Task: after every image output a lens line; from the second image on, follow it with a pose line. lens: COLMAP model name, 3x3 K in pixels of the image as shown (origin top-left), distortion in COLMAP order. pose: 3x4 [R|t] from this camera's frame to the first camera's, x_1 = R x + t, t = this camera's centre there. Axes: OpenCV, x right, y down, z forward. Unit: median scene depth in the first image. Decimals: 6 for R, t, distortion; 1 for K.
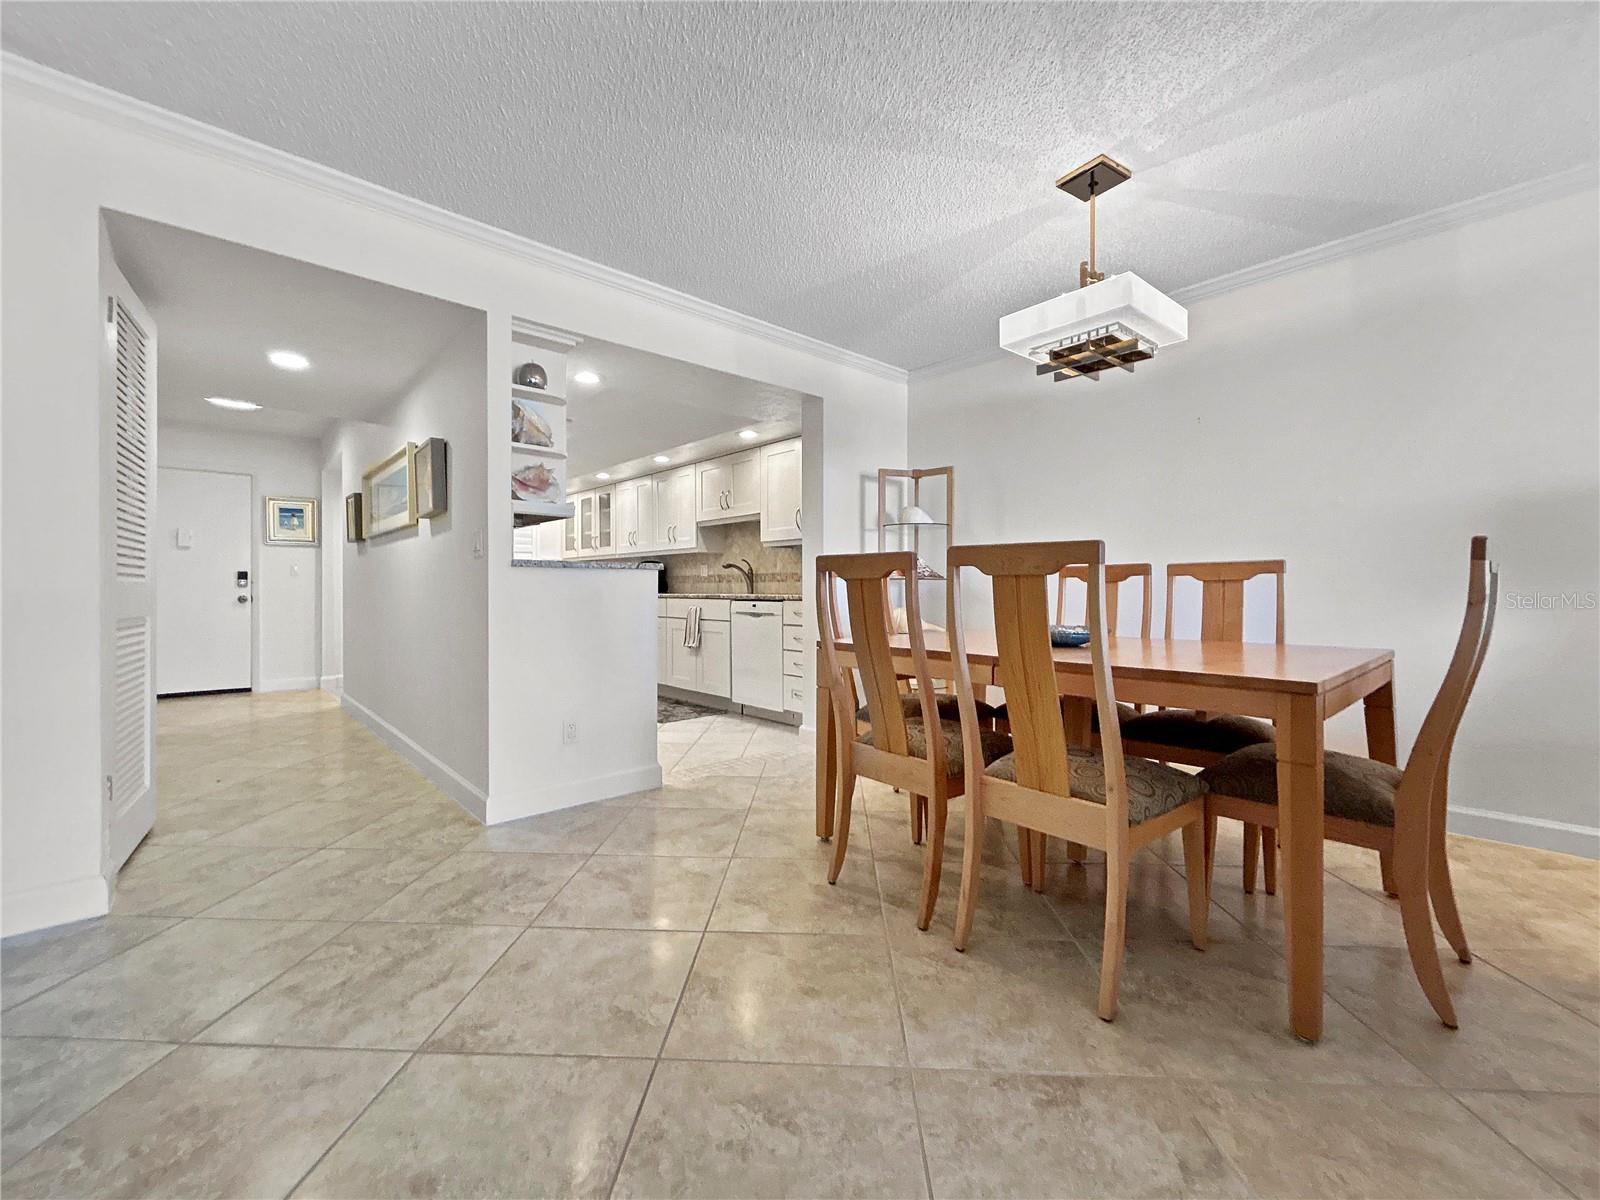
lens RADIAL K [[672.0, 0, 800.0], [0, 672.0, 600.0], [0, 0, 1]] dist [-0.001849, -0.000064]
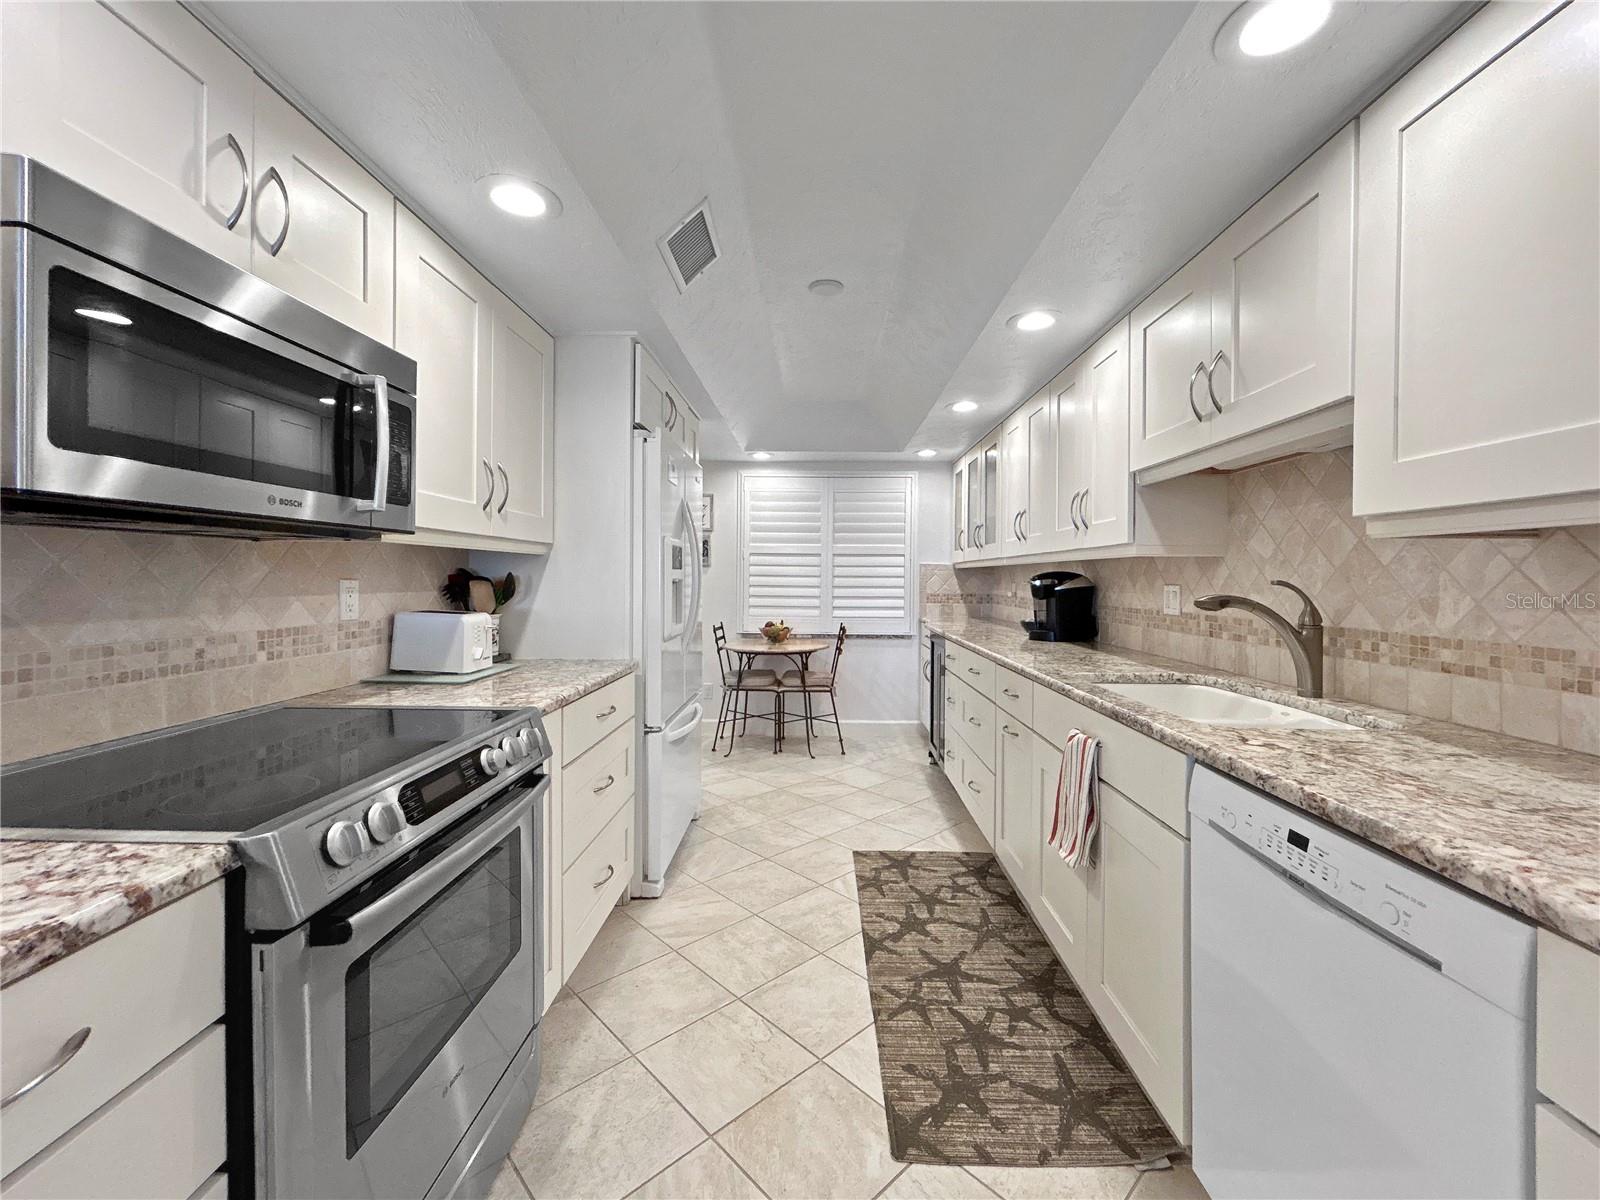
lens RADIAL K [[672.0, 0, 800.0], [0, 672.0, 600.0], [0, 0, 1]] dist [-0.001849, -0.000064]
pose [[0.722727, 0.023756, -0.690725, -0.032060], [-0.012937, 0.999699, 0.020846, -0.053131], [0.691013, -0.006130, 0.722817, 0.618886]]
